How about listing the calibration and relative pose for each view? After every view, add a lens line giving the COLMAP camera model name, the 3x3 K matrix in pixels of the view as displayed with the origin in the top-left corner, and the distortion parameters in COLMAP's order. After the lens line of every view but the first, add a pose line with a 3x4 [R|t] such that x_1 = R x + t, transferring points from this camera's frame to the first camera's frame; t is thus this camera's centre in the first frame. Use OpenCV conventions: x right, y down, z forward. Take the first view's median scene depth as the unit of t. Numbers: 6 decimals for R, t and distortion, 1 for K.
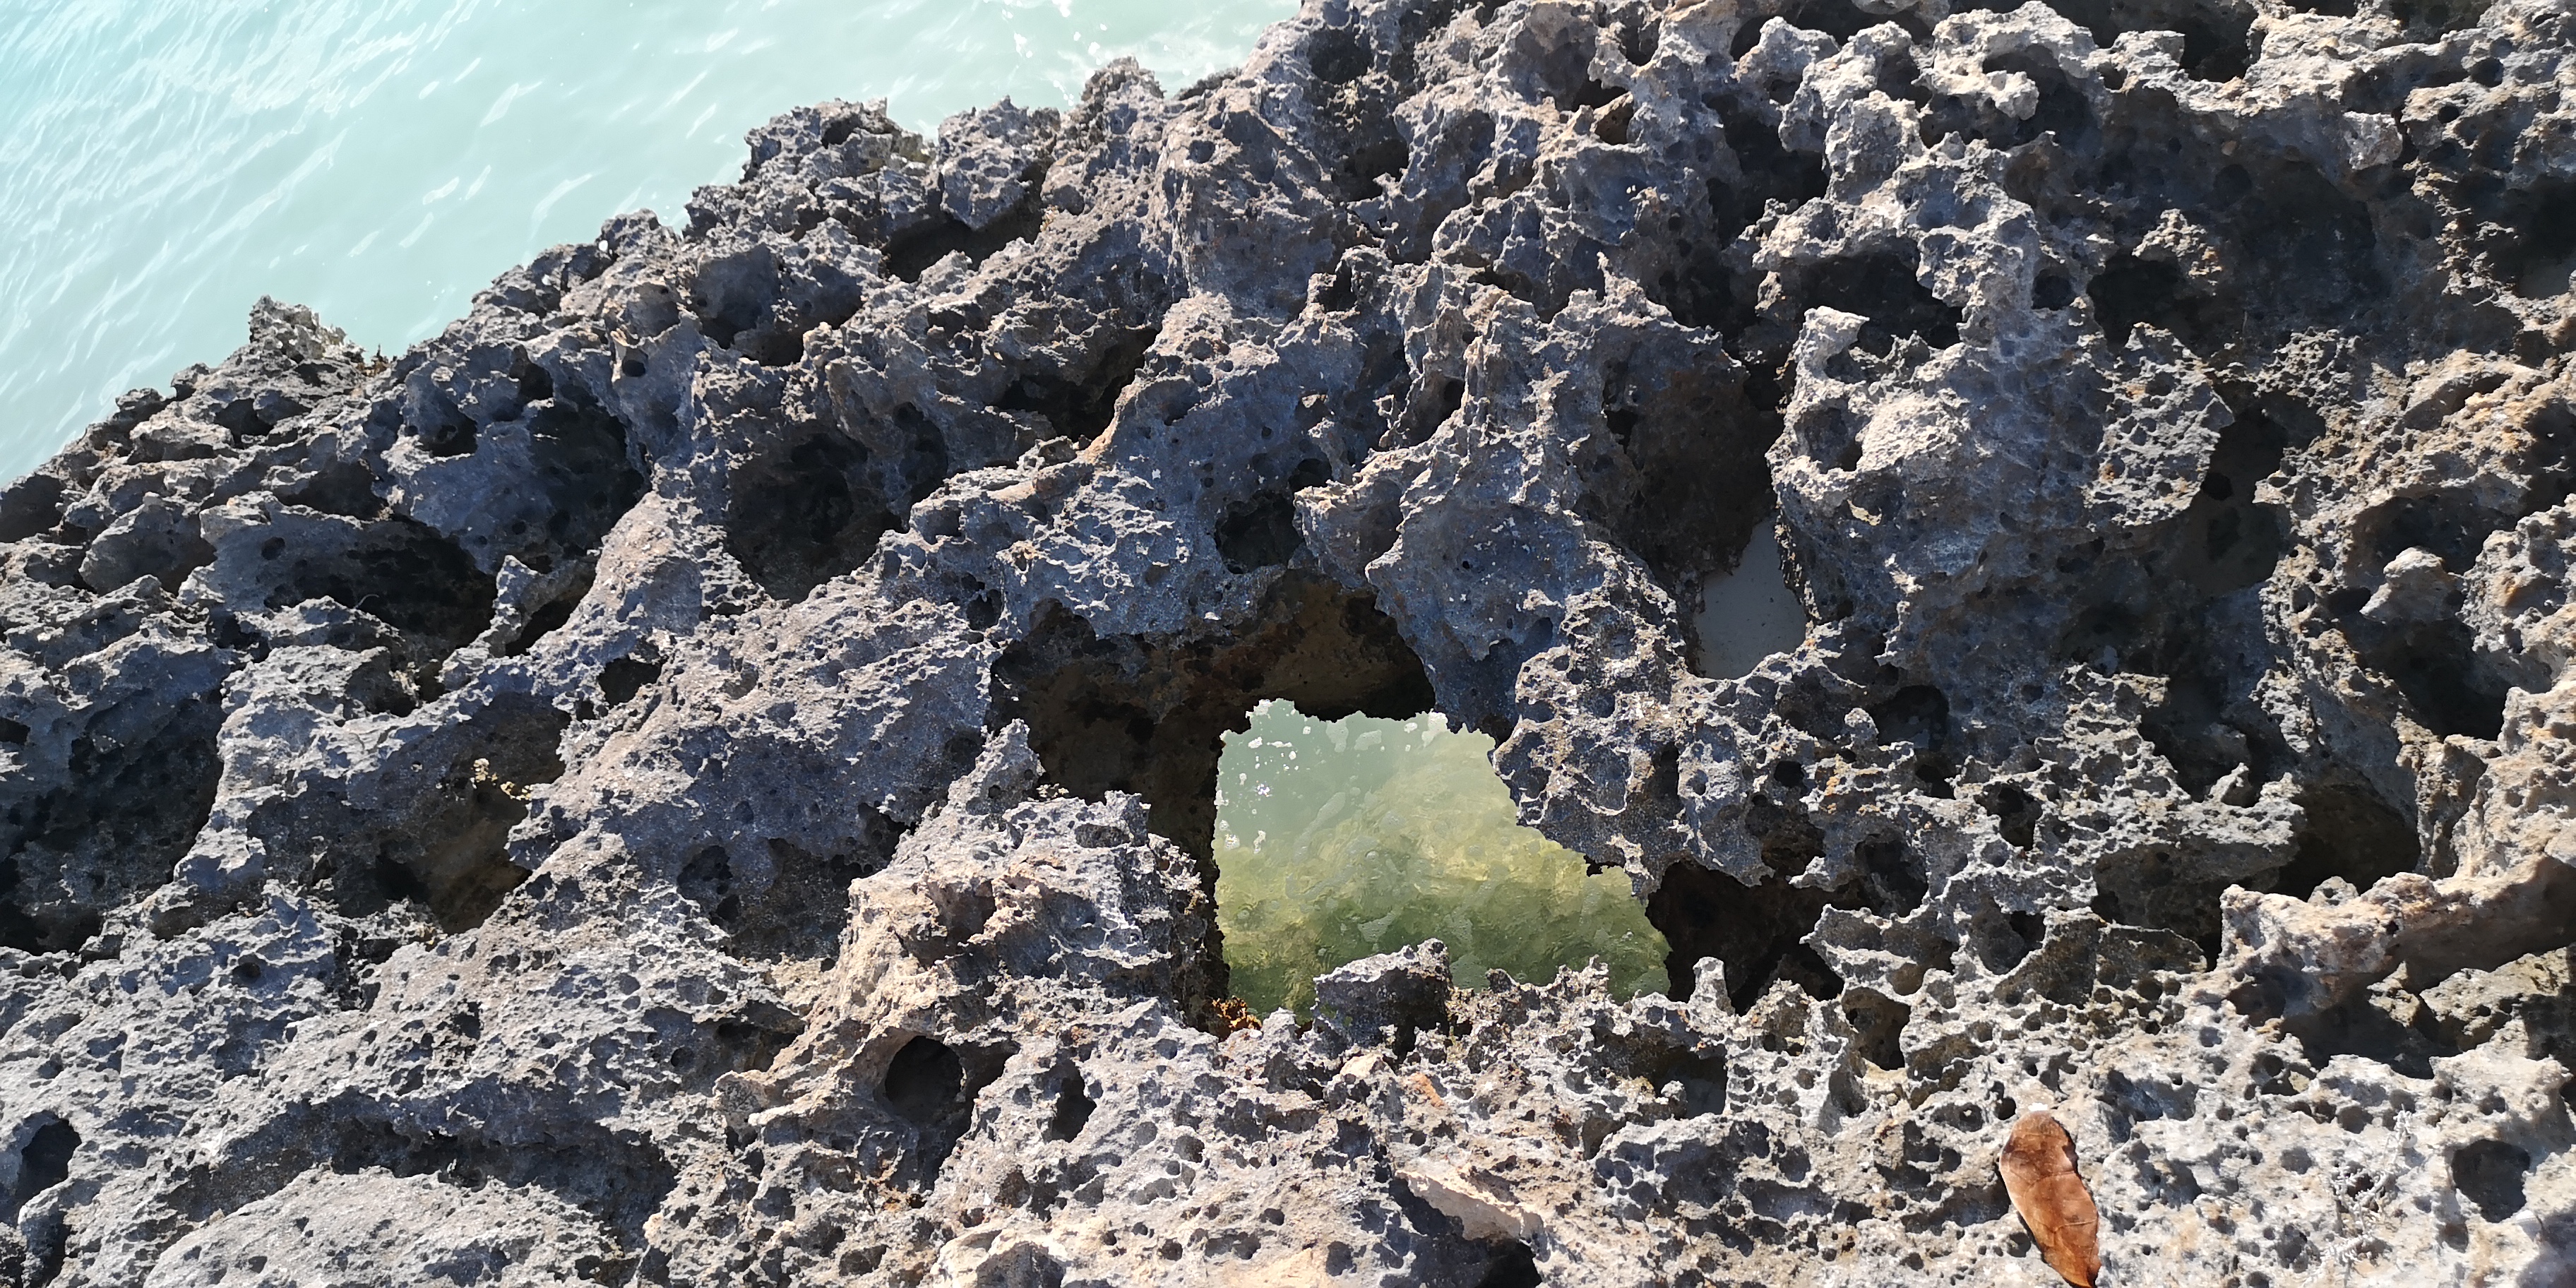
lens RADIAL K [[1994.2, 0, 1288.0], [0, 1994.2, 644.0], [0, 0, 1]] dist [0.068282, -0.087669]
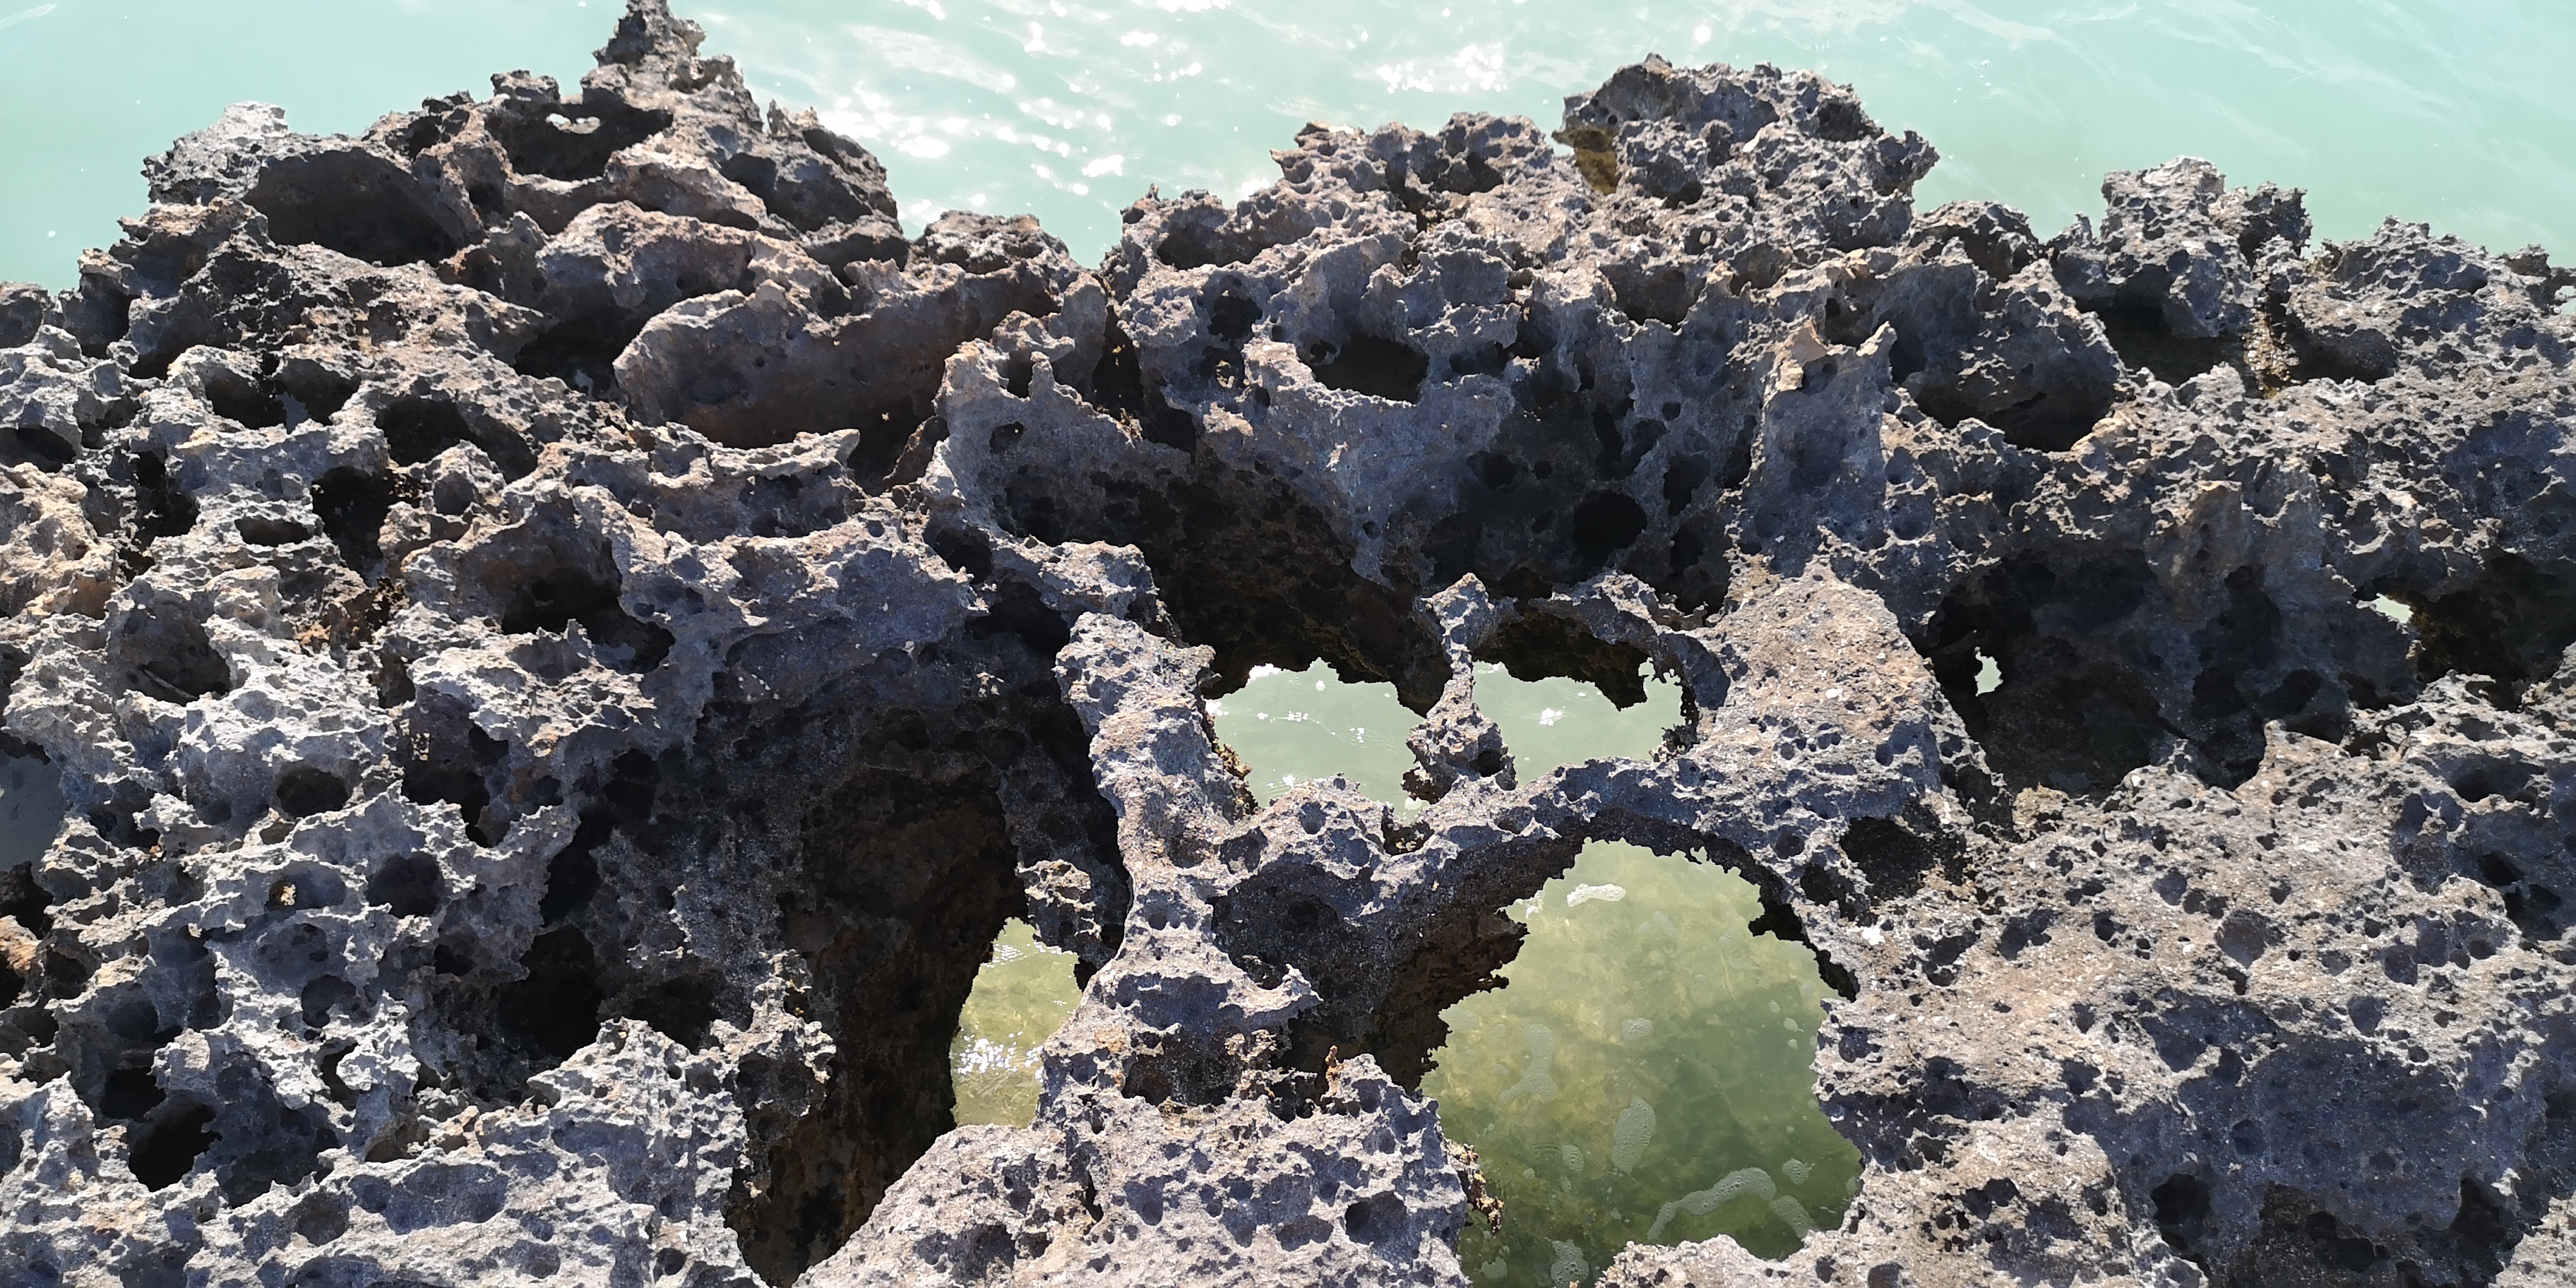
lens RADIAL K [[1994.2, 0, 1288.0], [0, 1994.2, 644.0], [0, 0, 1]] dist [0.068282, -0.087669]
pose [[0.893240, 0.252623, 0.371893, -0.794344], [-0.244744, 0.967121, -0.069114, 0.046430], [-0.377125, -0.029283, 0.925699, 0.468221]]
